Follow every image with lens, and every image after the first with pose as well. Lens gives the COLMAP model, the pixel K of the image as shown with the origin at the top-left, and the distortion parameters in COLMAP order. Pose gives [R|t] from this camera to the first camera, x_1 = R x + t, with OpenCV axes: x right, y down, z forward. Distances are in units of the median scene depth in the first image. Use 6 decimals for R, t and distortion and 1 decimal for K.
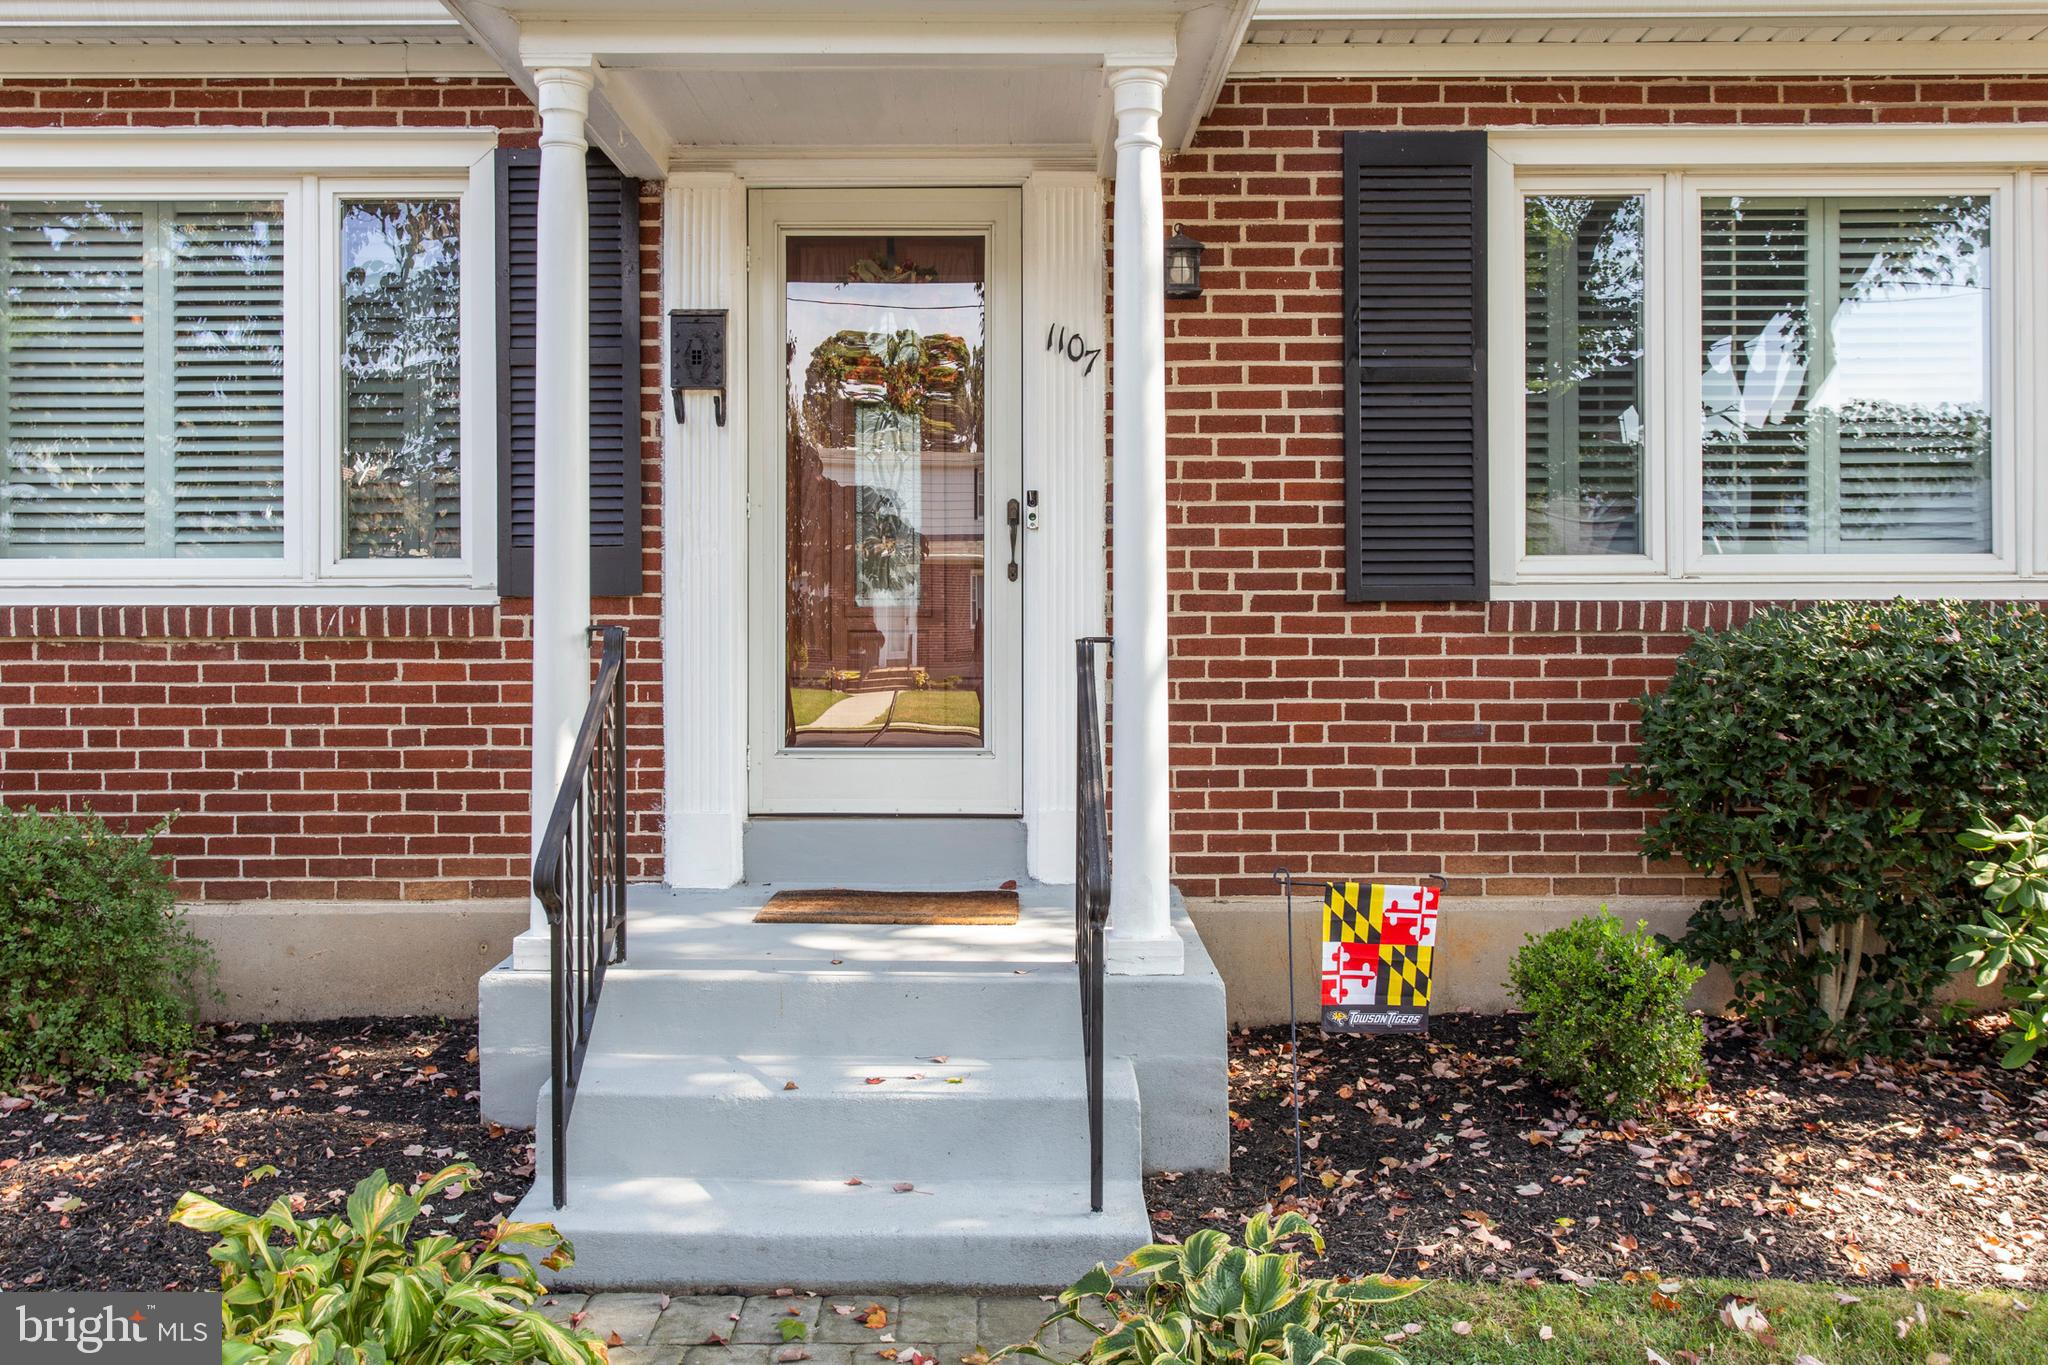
lens RADIAL K [[1785.7, 0, 1024.0], [0, 1785.7, 676.3], [0, 0, 1]] dist [-0.002500, -0.000187]
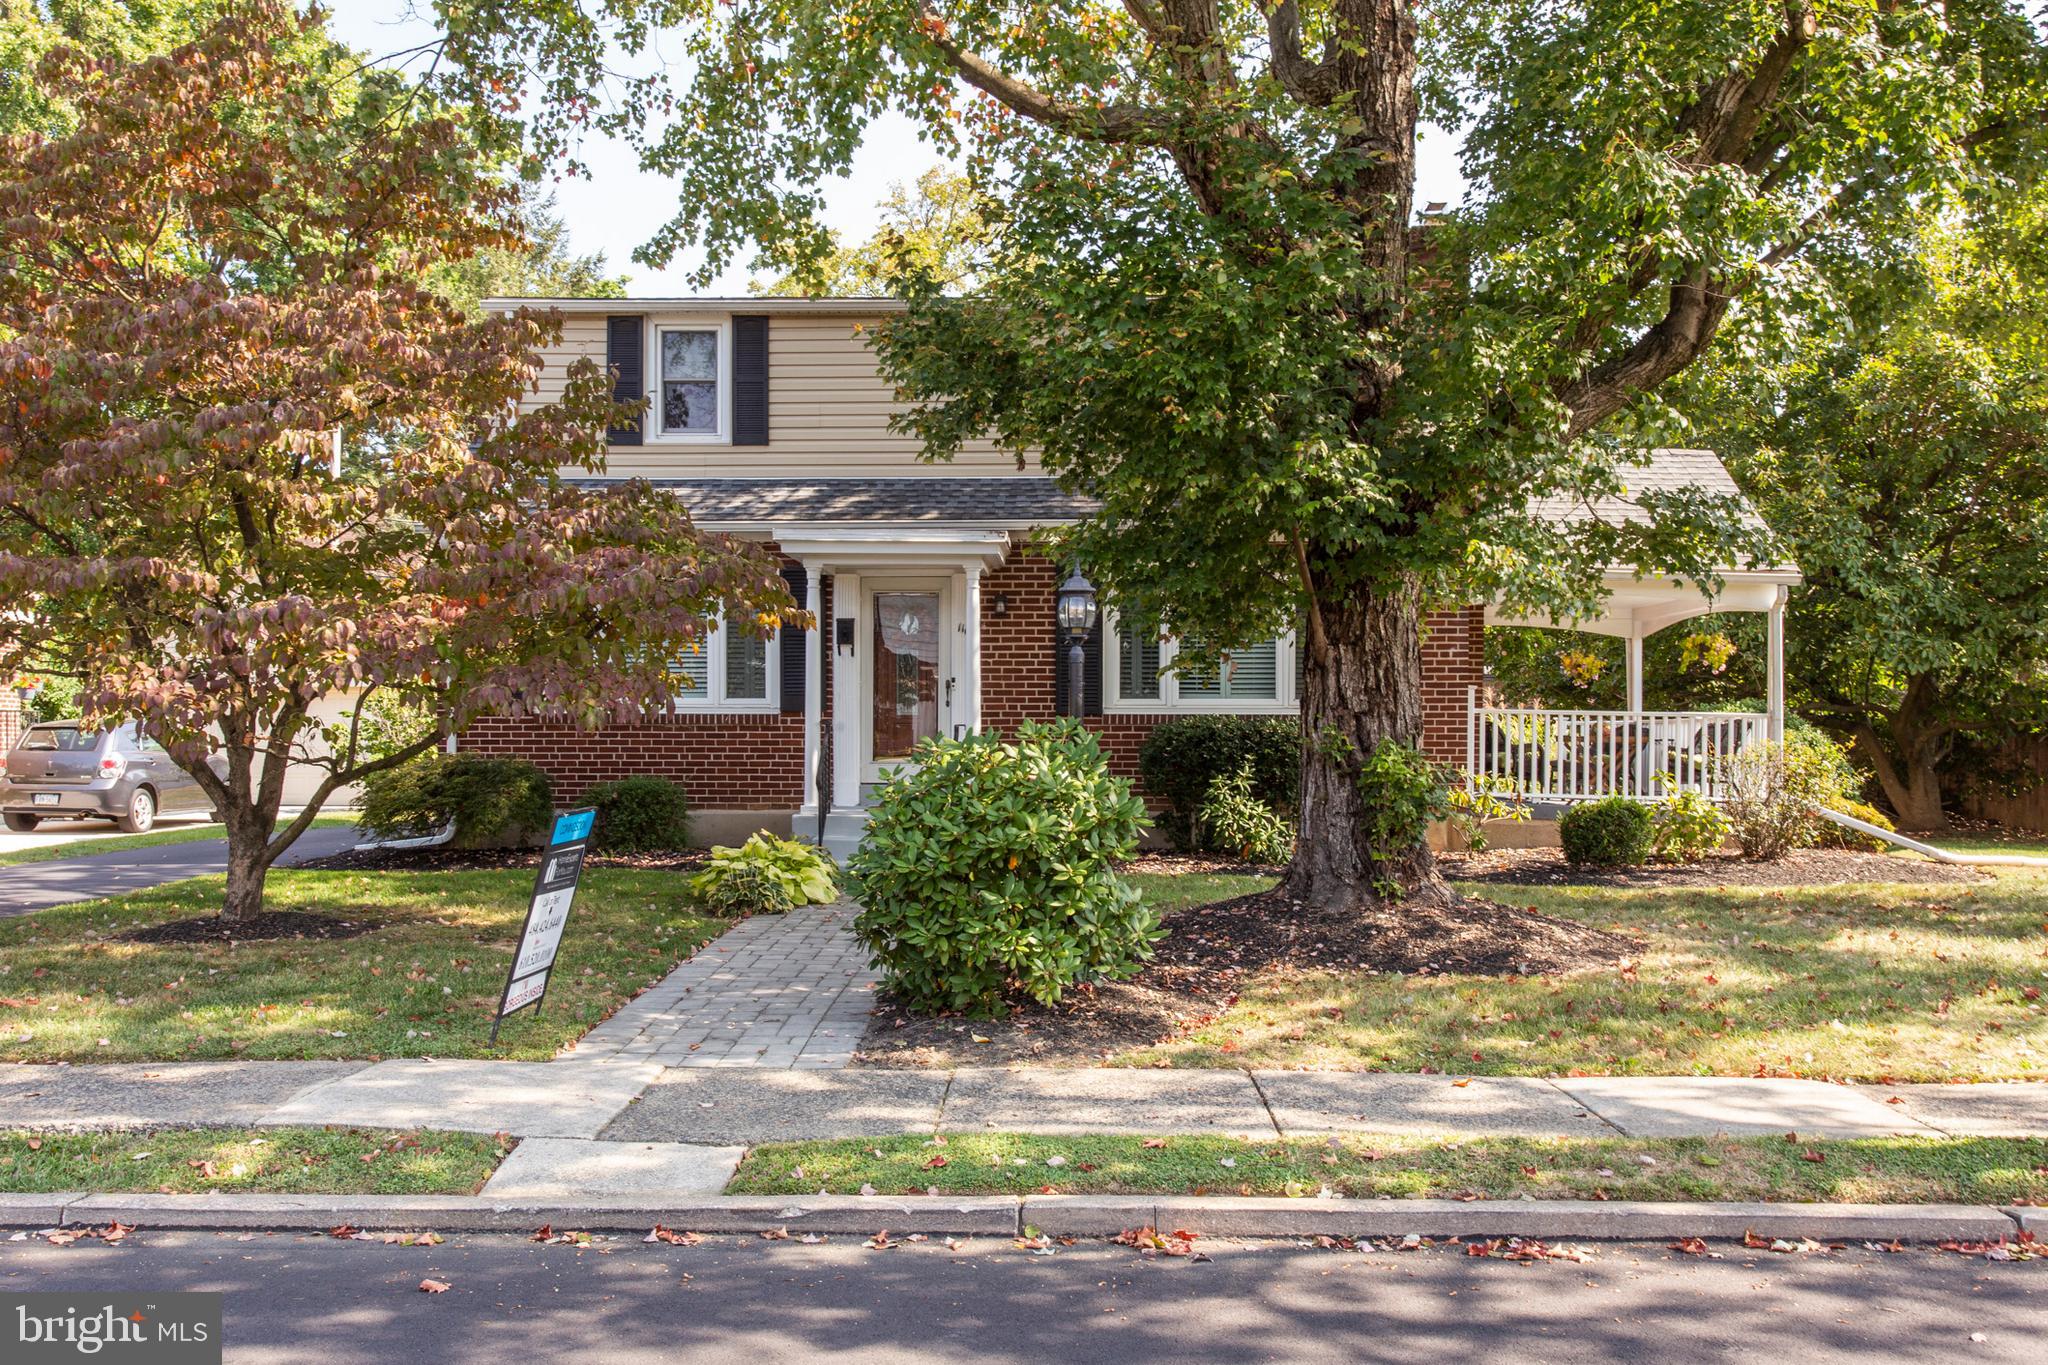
lens RADIAL K [[1785.7, 0, 1023.9], [0, 1785.7, 690.2], [0, 0, 1]] dist [-0.002500, -0.000187]
pose [[0.998696, 0.004178, -0.050885, 0.279853], [-0.004641, 0.999949, -0.008984, -0.054993], [0.050845, 0.009209, 0.998664, -2.042146]]
